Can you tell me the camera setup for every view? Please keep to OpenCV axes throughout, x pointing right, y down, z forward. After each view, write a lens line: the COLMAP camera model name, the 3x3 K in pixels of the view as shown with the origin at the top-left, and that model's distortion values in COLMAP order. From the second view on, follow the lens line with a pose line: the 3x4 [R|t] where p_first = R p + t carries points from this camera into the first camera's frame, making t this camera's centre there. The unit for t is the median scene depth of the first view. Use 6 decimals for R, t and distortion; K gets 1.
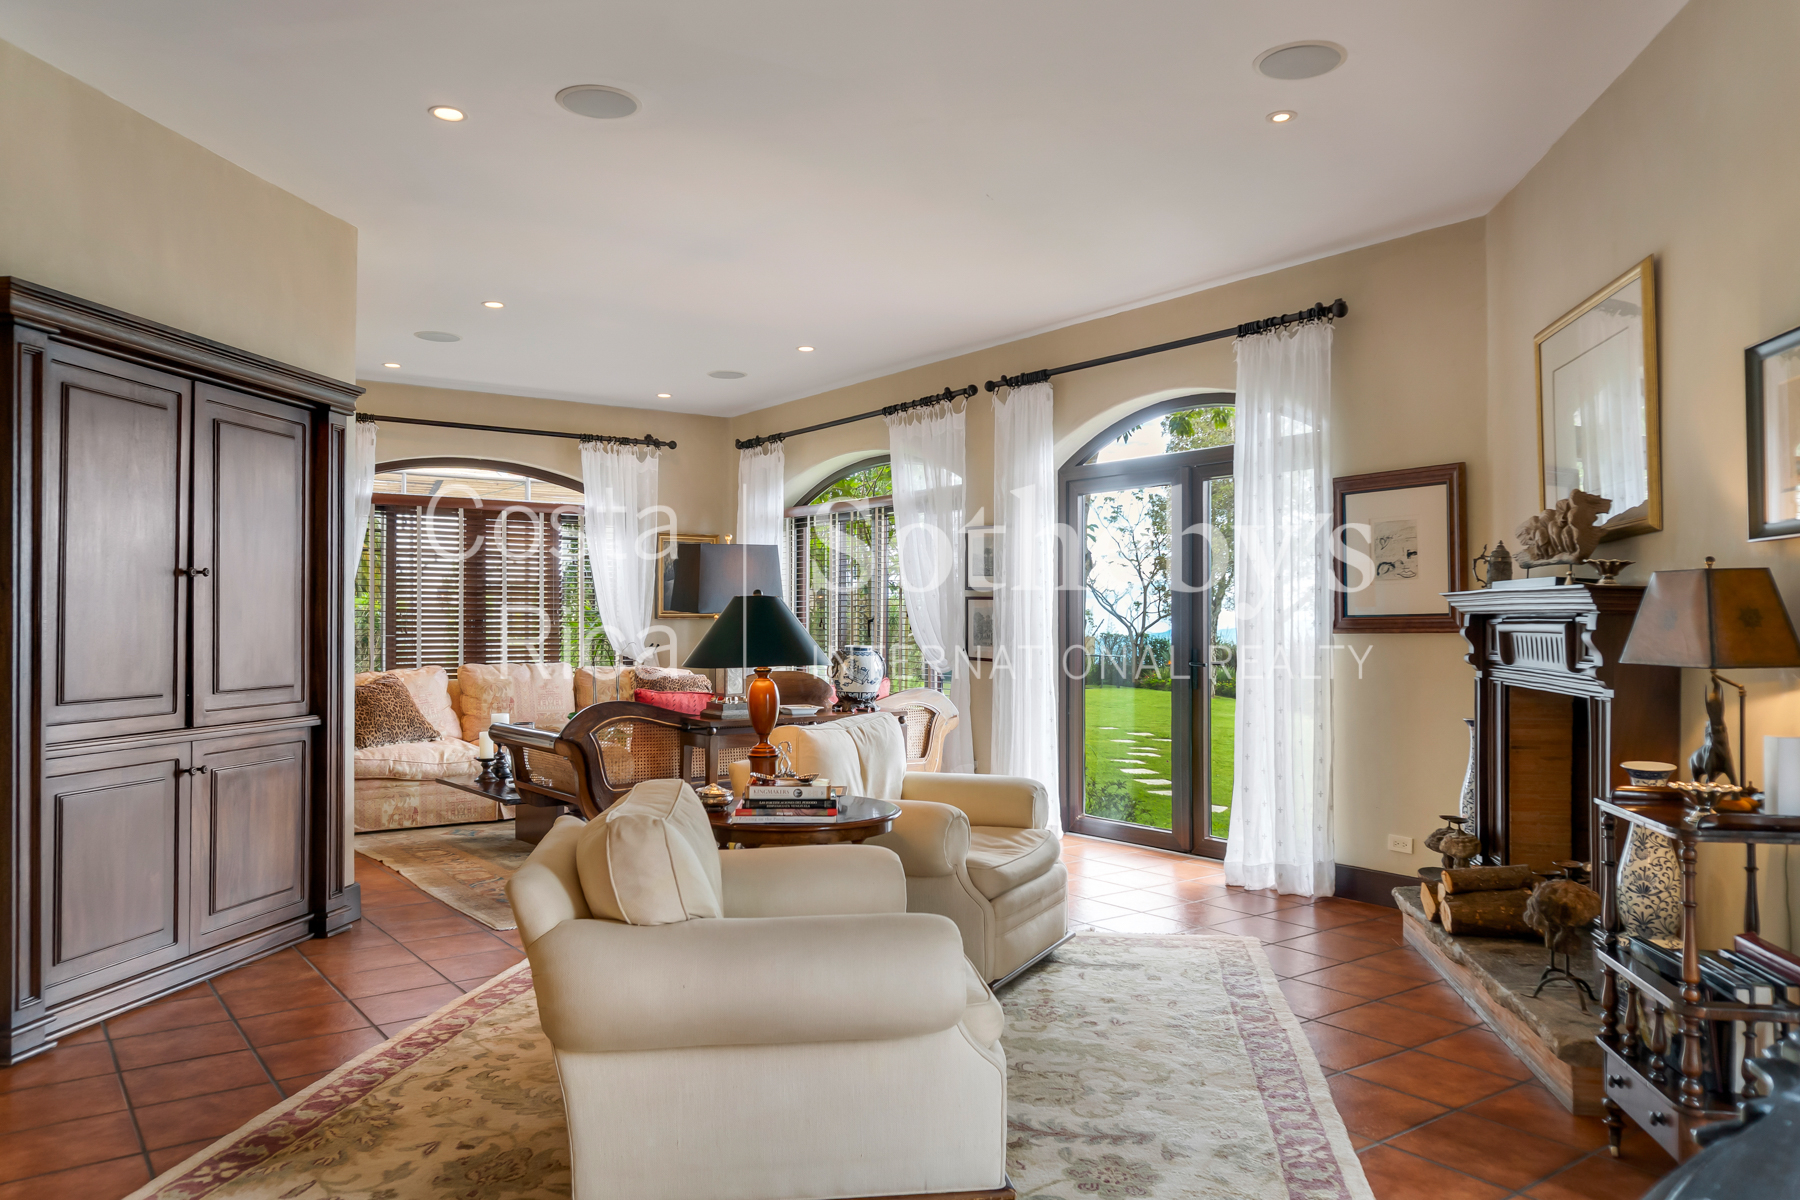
lens RADIAL K [[1310.3, 0, 900.0], [0, 1310.3, 600.0], [0, 0, 1]] dist [-0.077303, 0.215947]
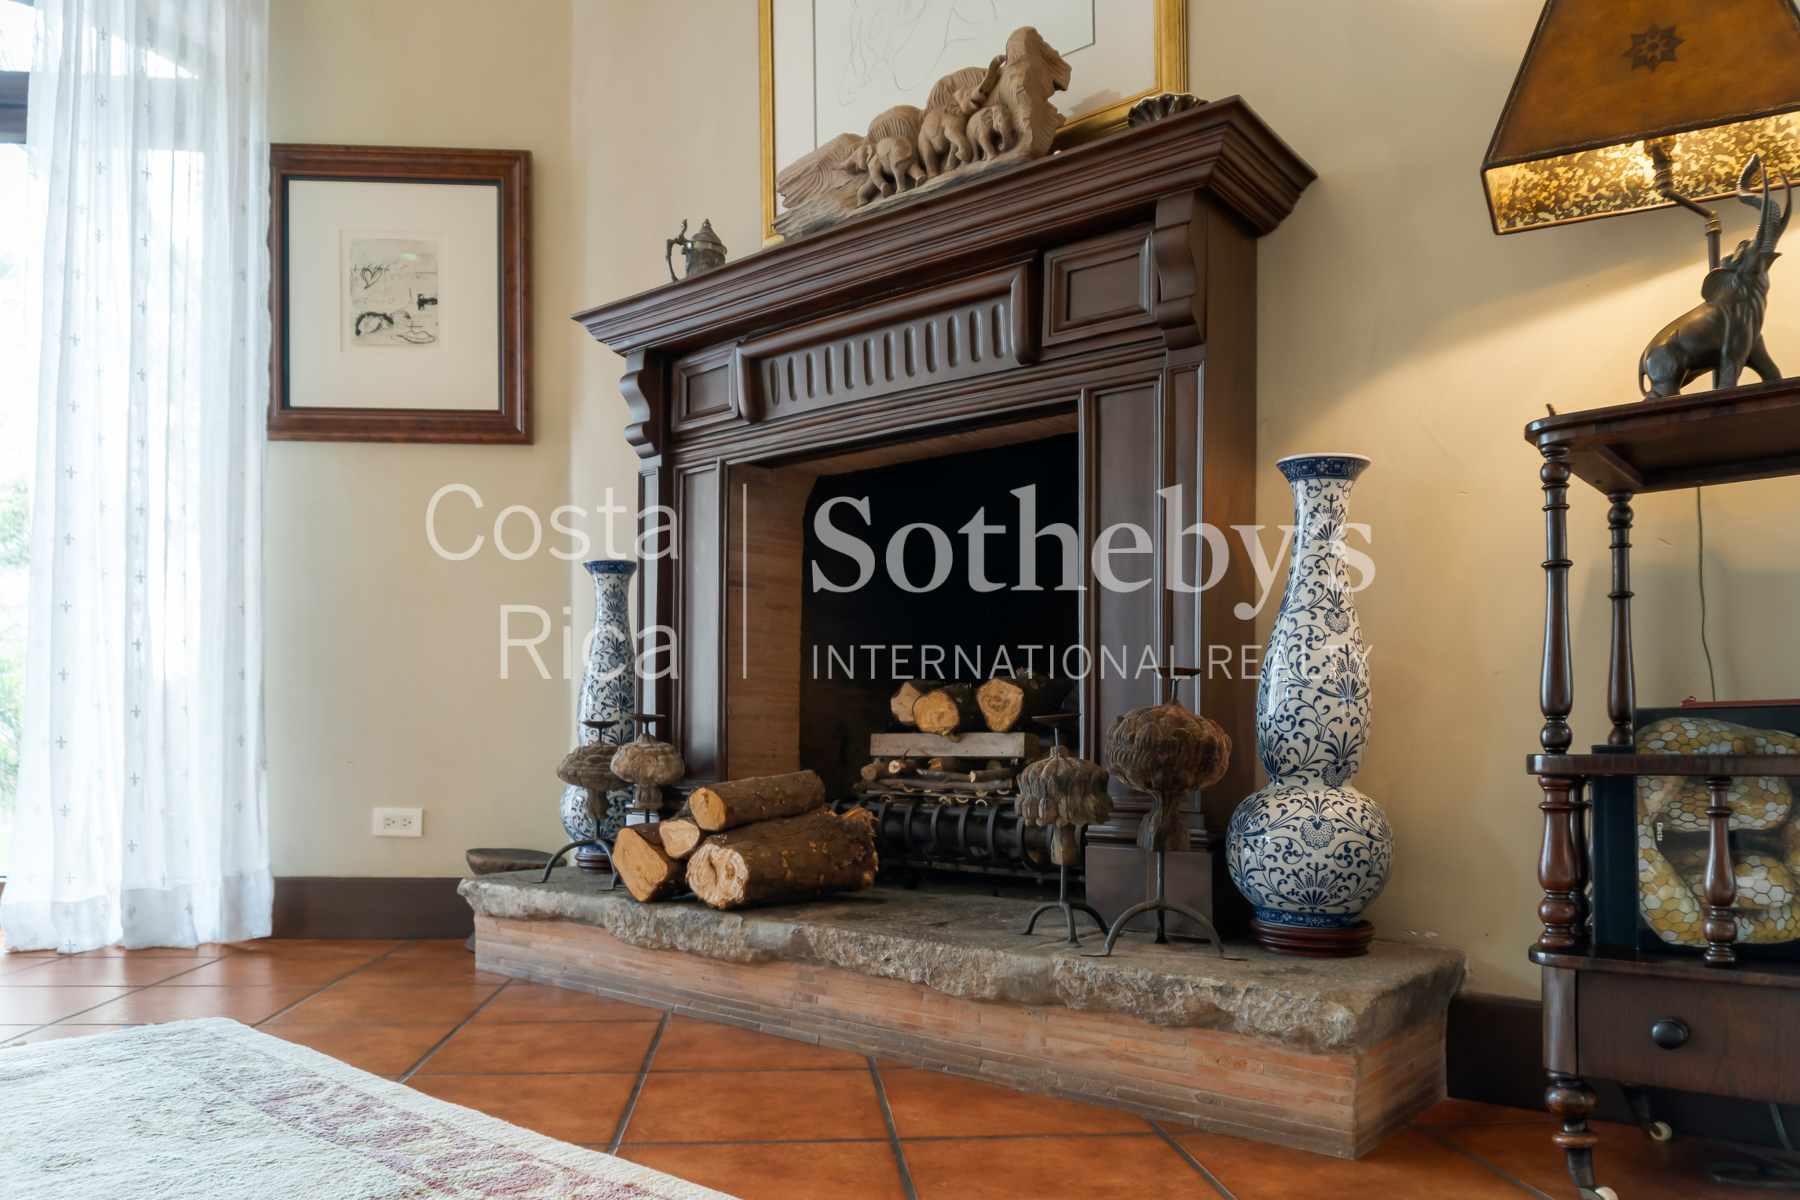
lens RADIAL K [[1261.0, 0, 866.0], [0, 1261.0, 750.9], [0, 0, 1]] dist [-0.001673, 0.000207]
pose [[0.517567, 0.010070, 0.855584, 0.030078], [-0.023017, 0.999733, 0.002157, 0.156346], [-0.855333, -0.020809, 0.517660, 0.570109]]
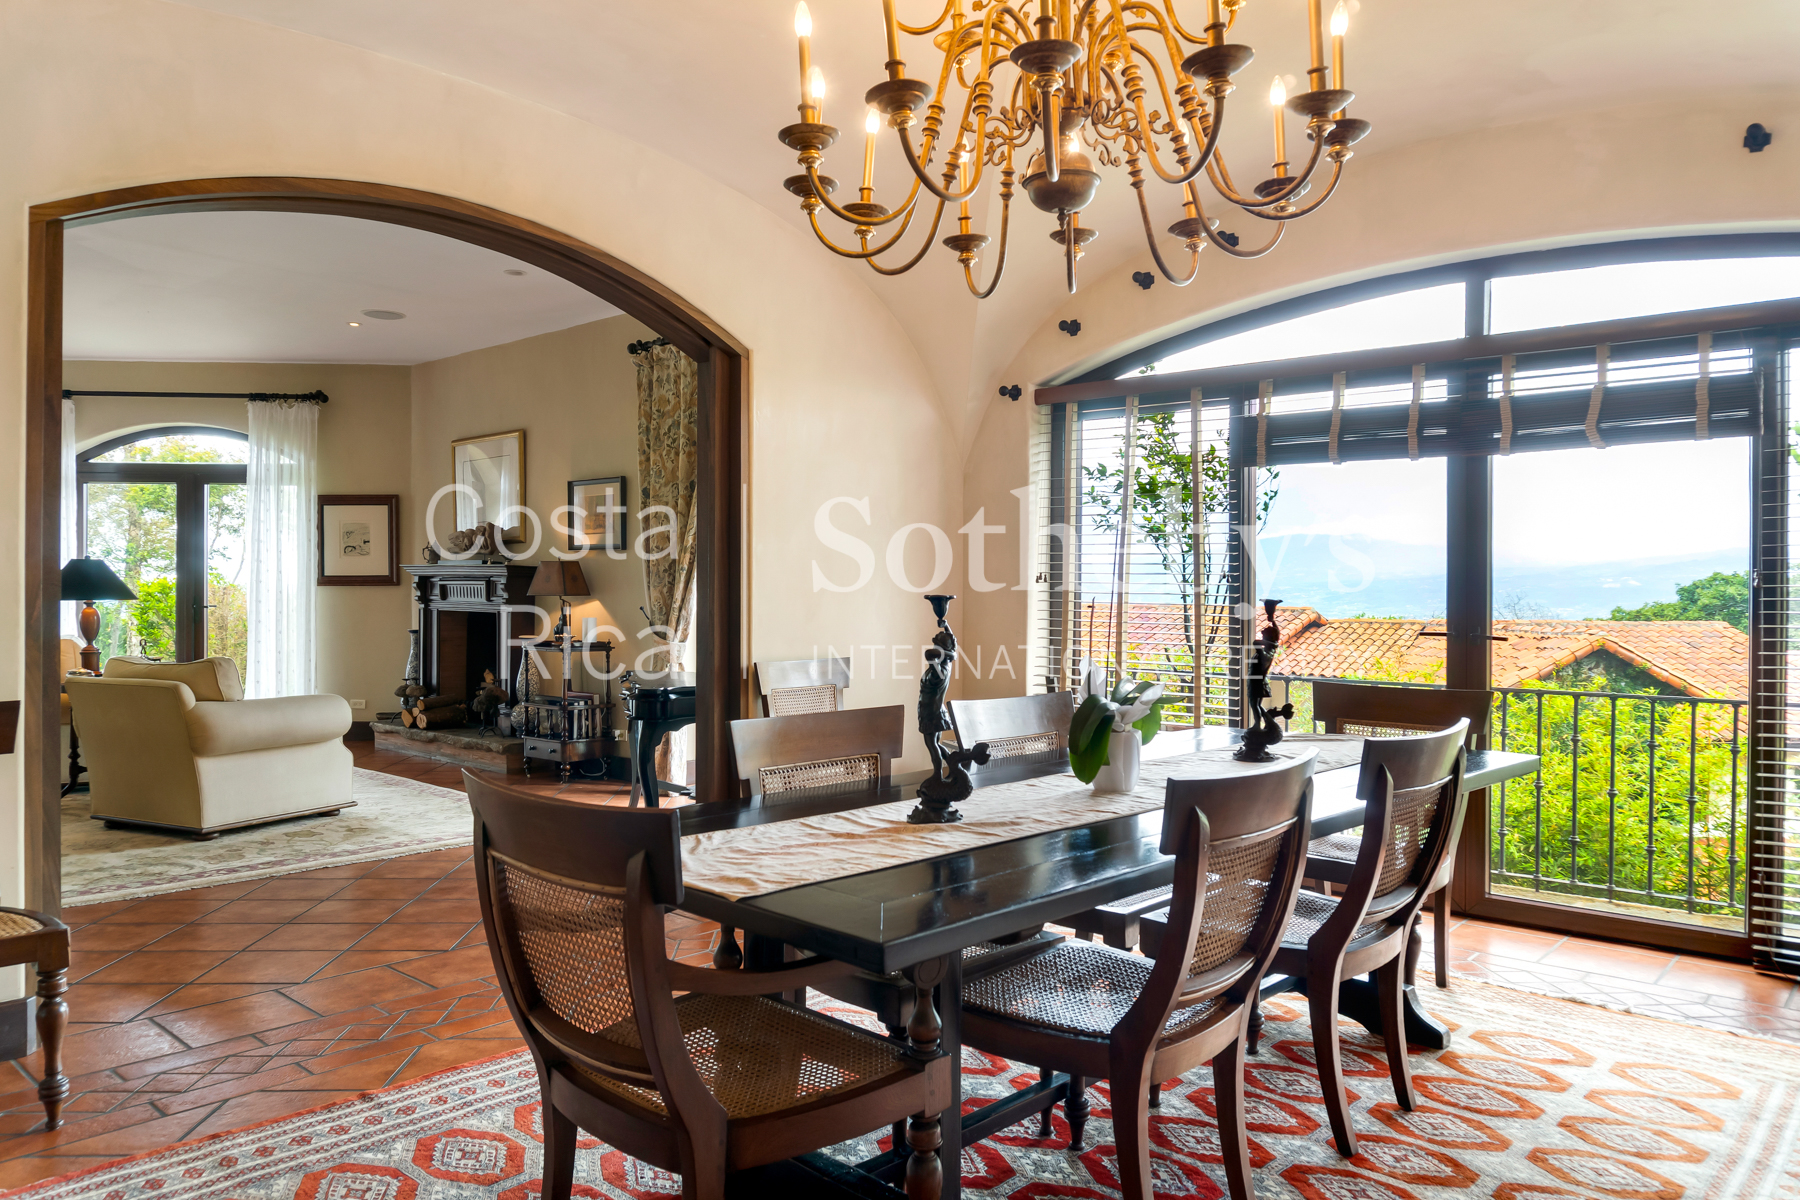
lens RADIAL K [[1241.9, 0, 900.0], [0, 1241.9, 600.0], [0, 0, 1]] dist [-0.003815, -0.000884]
pose [[0.540191, -0.000976, 0.841542, -0.673304], [-0.022165, 0.999636, 0.015387, 0.001839], [-0.841250, -0.026964, 0.539973, -0.568421]]
